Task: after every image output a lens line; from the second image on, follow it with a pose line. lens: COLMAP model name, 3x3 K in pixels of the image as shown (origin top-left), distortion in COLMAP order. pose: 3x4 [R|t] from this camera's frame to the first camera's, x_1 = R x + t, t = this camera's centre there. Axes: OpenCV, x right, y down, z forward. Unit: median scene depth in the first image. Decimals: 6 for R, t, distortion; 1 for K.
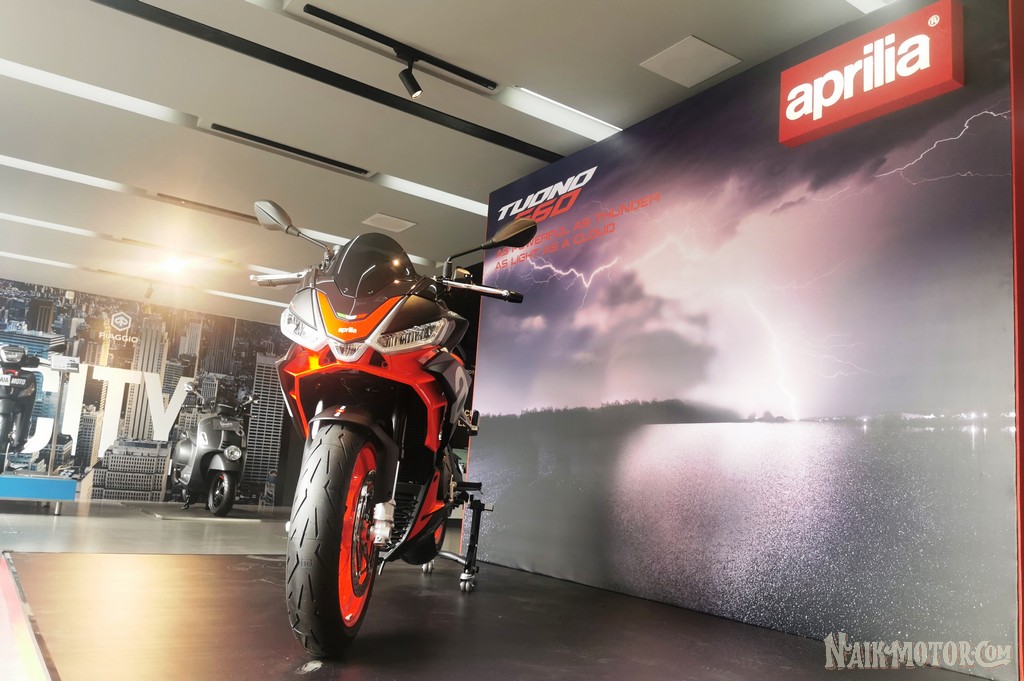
lens RADIAL K [[795.3, 0, 515.3], [0, 795.3, 371.8], [0, 0, 1]] dist [0.010125, -0.044864]
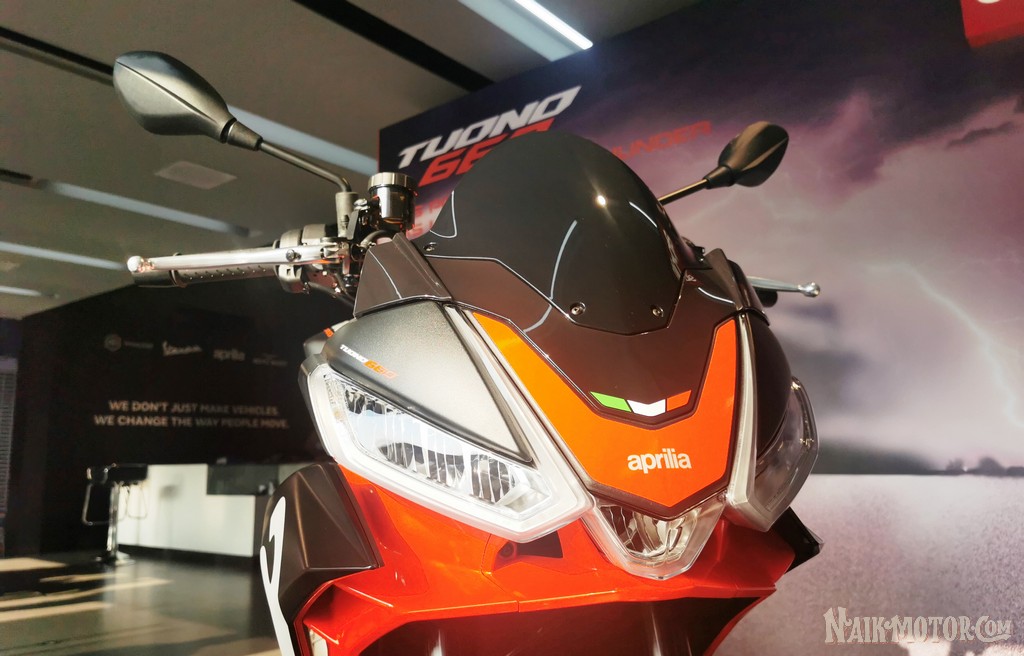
lens RADIAL K [[790.0, 0, 512.0], [0, 790.0, 328.0], [0, 0, 1]] dist [0.005271, -0.000295]
pose [[0.953835, -0.041145, 0.297499, -0.159020], [0.046047, 0.998894, -0.009483, -0.045783], [-0.296780, 0.022744, 0.954675, 0.364220]]
